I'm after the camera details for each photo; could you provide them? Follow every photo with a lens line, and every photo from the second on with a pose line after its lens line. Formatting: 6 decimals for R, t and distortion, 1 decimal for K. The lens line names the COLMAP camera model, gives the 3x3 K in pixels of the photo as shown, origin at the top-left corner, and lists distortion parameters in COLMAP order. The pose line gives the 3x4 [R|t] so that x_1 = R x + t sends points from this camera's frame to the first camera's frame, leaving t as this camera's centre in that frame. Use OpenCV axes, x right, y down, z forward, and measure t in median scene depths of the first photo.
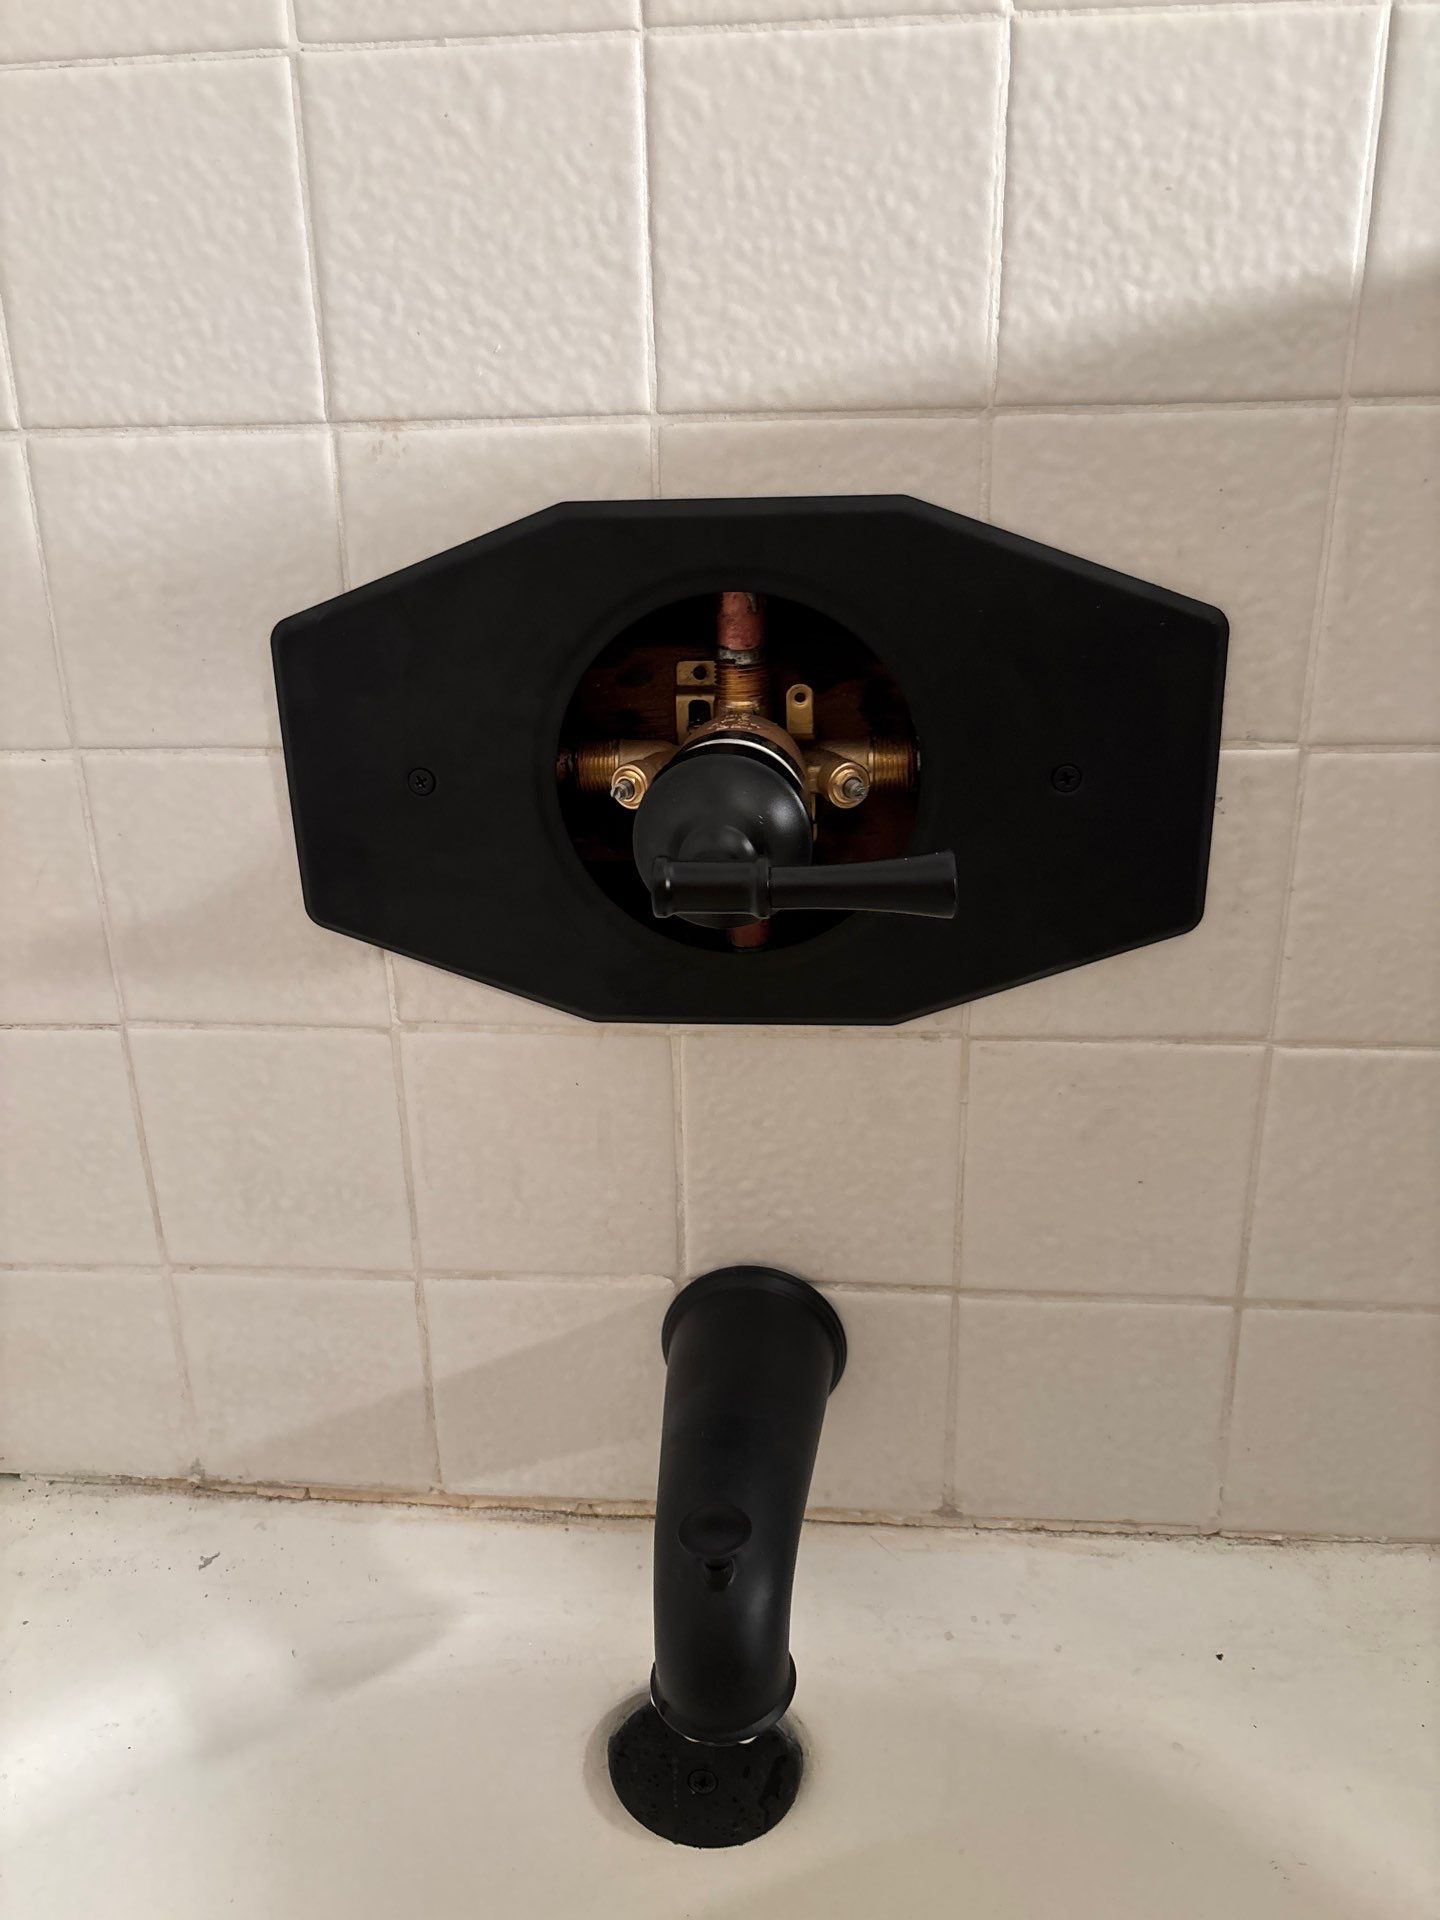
lens RADIAL K [[1461.2, 0, 715.0], [0, 1461.2, 955.4], [0, 0, 1]] dist [0.030425, -0.046714]
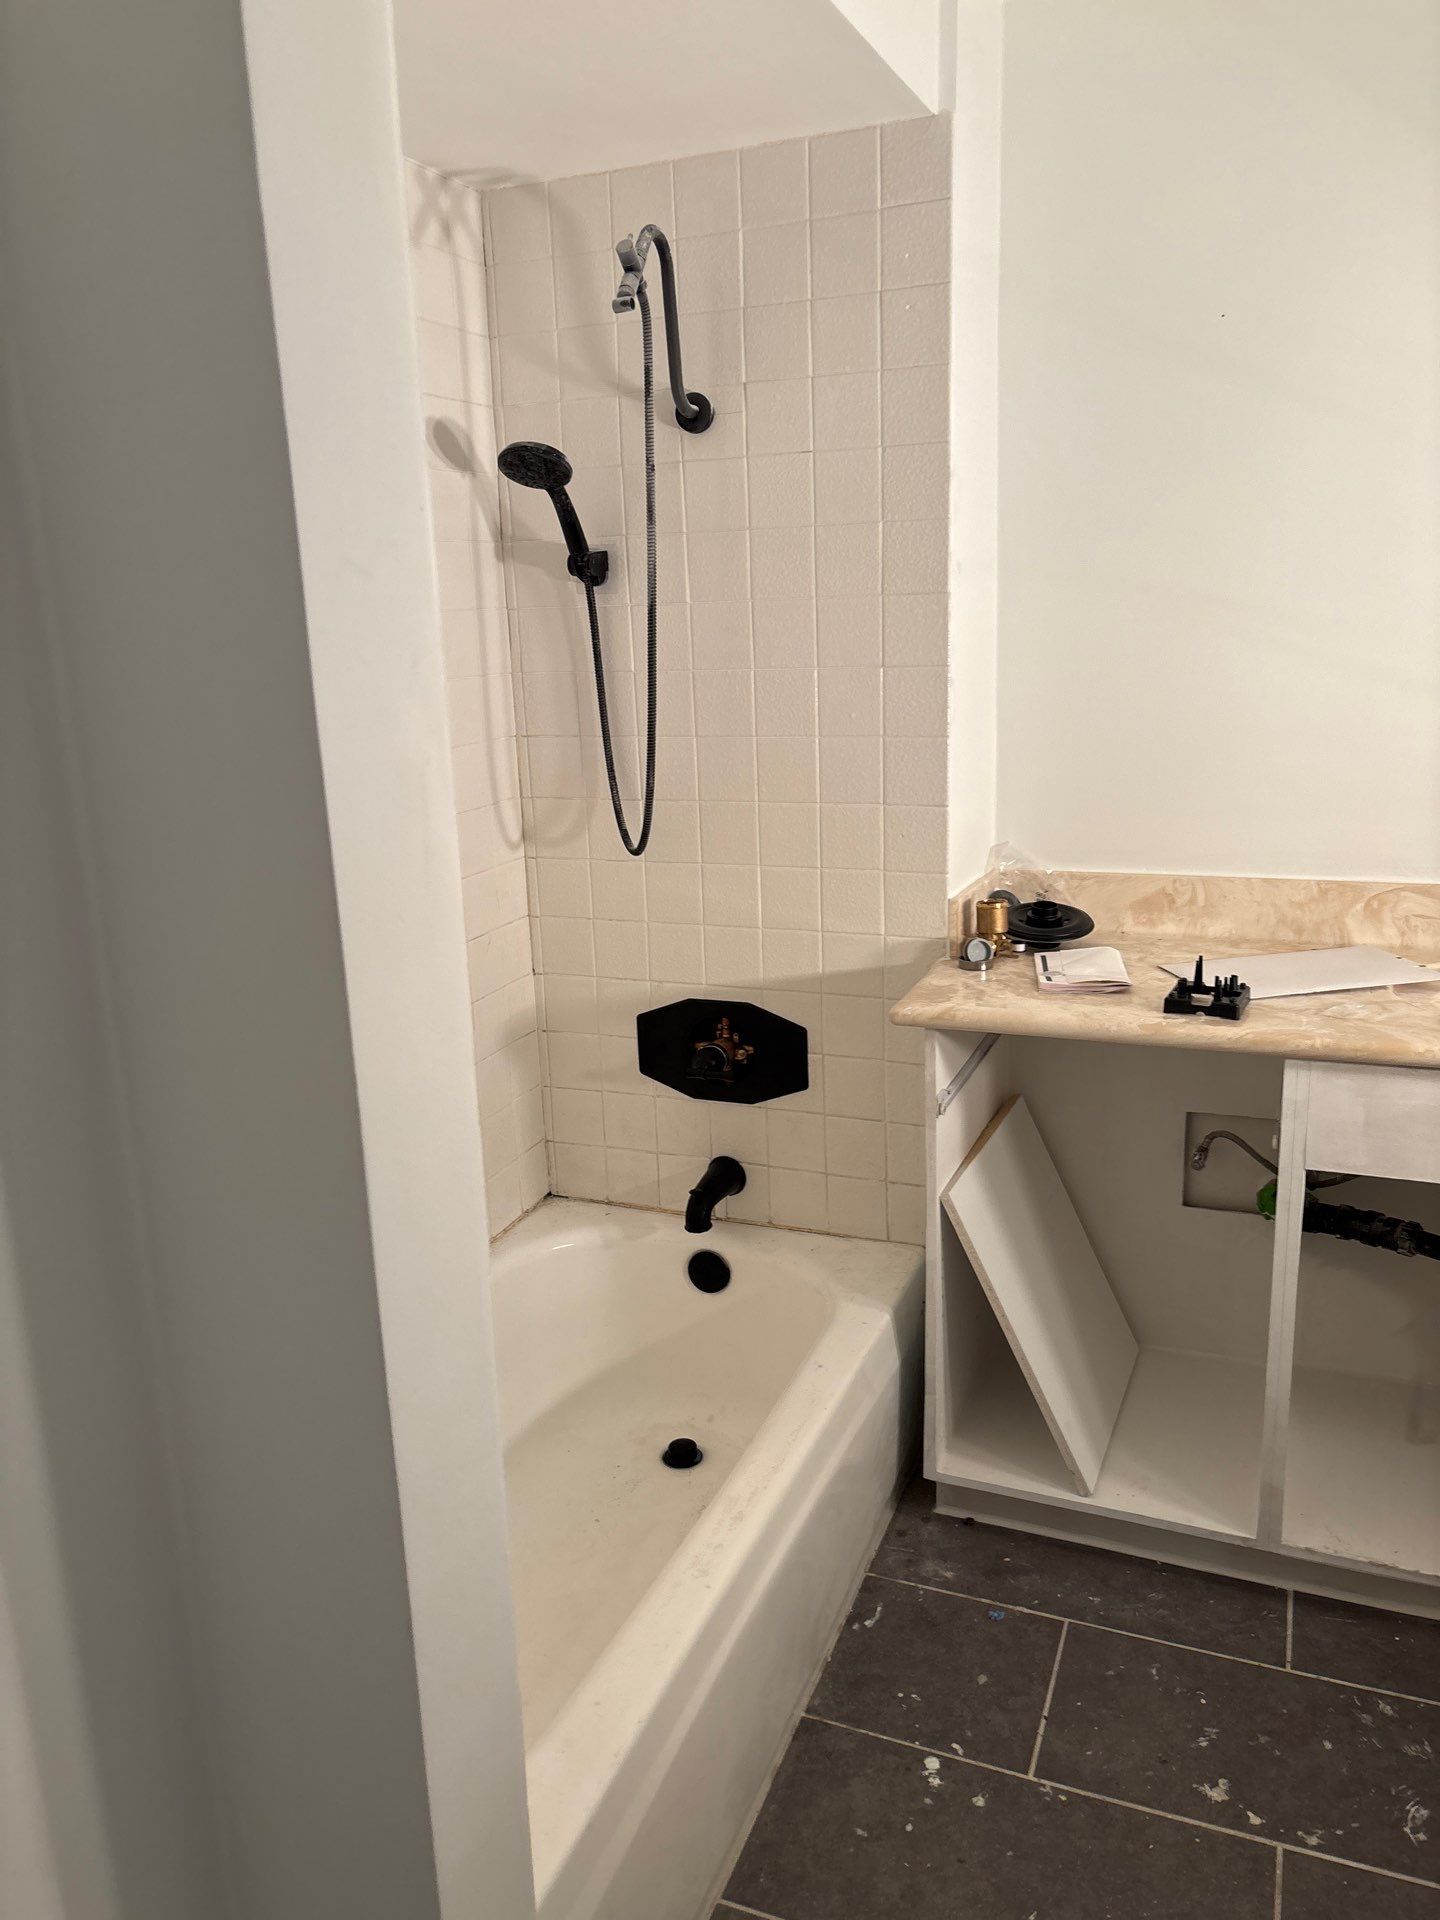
lens RADIAL K [[1461.2, 0, 701.6], [0, 1461.2, 956.7], [0, 0, 1]] dist [0.030425, -0.046714]
pose [[0.951920, 0.058658, -0.300680, 1.546160], [-0.088217, 0.992410, -0.085681, -0.010635], [0.293372, 0.108086, 0.949869, -4.096493]]
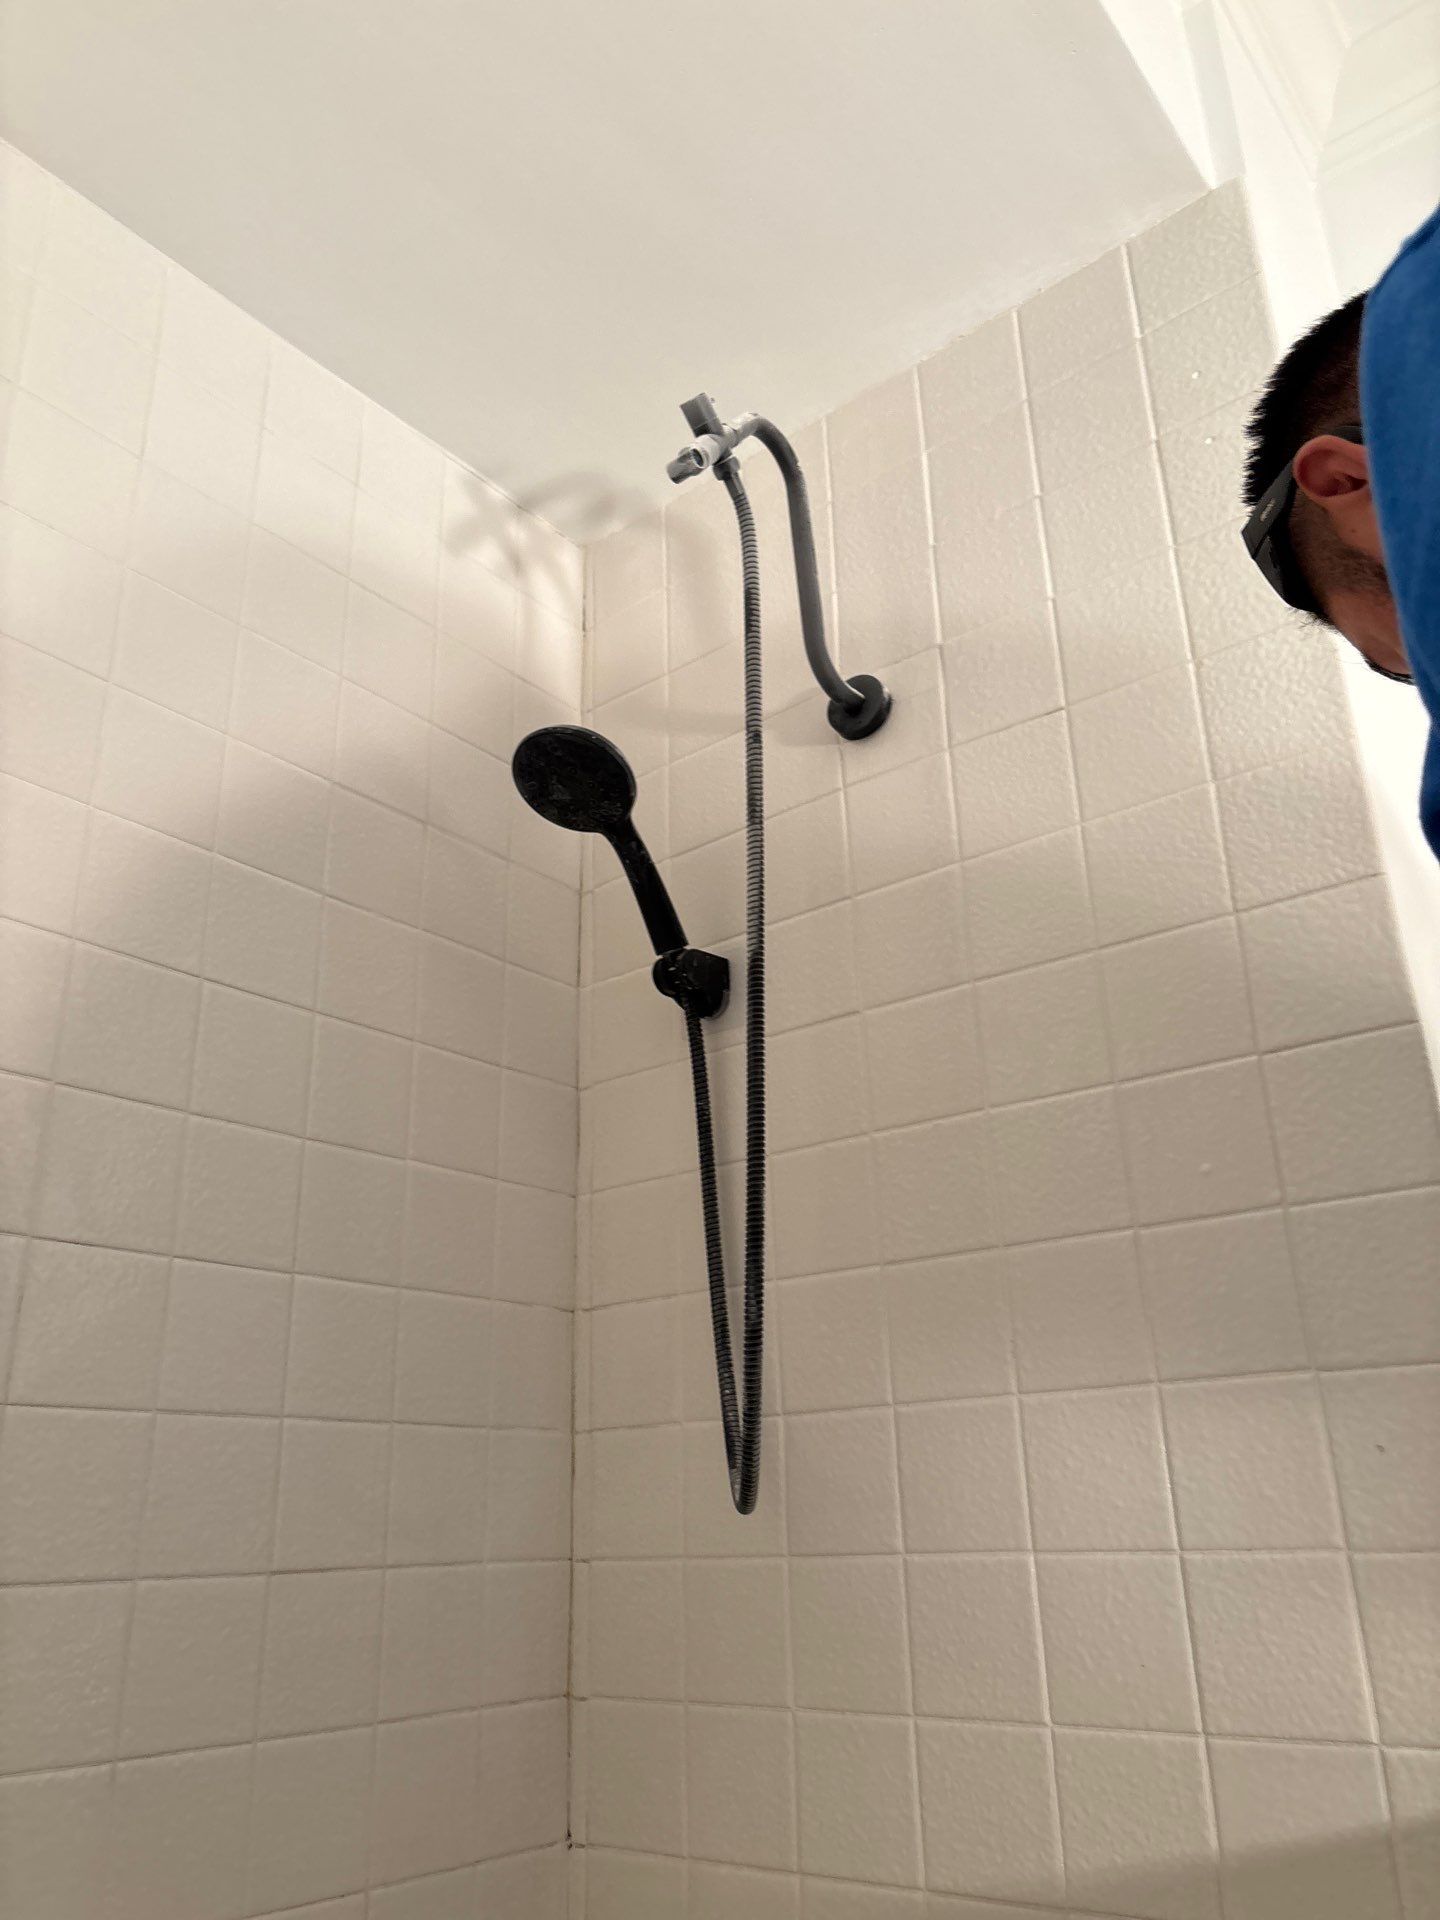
lens RADIAL K [[1461.2, 0, 706.5], [0, 1461.2, 944.6], [0, 0, 1]] dist [0.030425, -0.046714]
pose [[0.830949, -0.205446, -0.517025, 1.084877], [-0.185414, 0.773929, -0.605521, -0.078085], [0.524542, 0.599021, 0.605003, -1.296717]]
